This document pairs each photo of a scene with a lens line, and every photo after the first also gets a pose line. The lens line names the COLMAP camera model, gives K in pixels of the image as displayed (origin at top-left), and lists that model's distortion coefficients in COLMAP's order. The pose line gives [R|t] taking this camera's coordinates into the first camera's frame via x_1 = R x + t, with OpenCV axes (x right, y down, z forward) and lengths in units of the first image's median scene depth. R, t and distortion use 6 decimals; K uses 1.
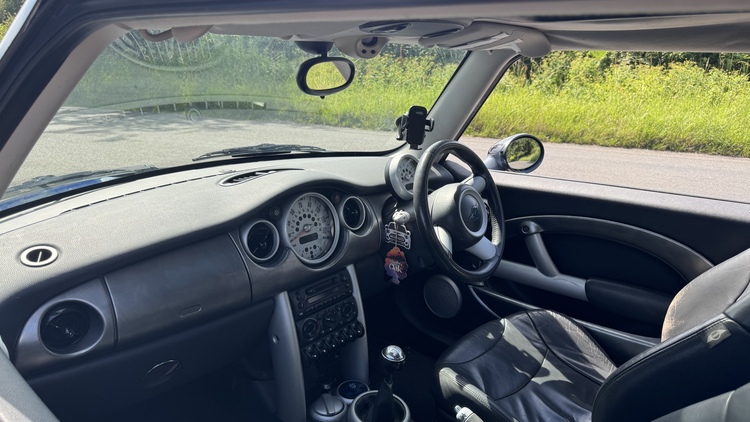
lens RADIAL K [[607.8, 0, 375.0], [0, 607.8, 211.0], [0, 0, 1]] dist [0.041431, -0.005280]
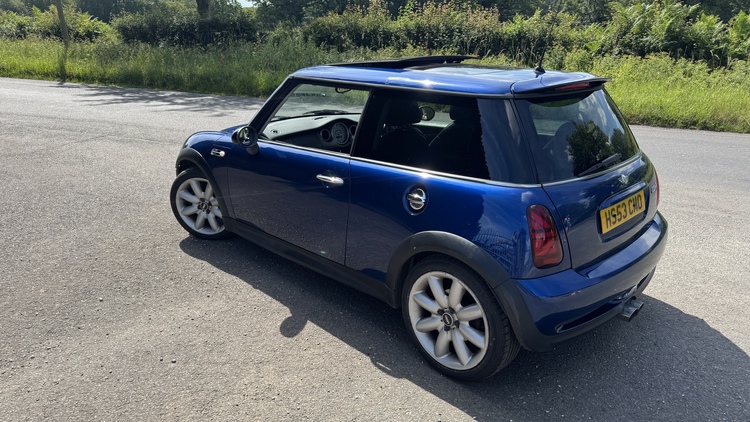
lens RADIAL K [[607.8, 0, 375.0], [0, 607.8, 211.0], [0, 0, 1]] dist [0.041431, -0.005280]
pose [[0.996386, 0.012301, -0.084050, 0.061171], [-0.009839, 0.999512, 0.029638, 0.058155], [0.084374, -0.028704, 0.996021, -0.379575]]
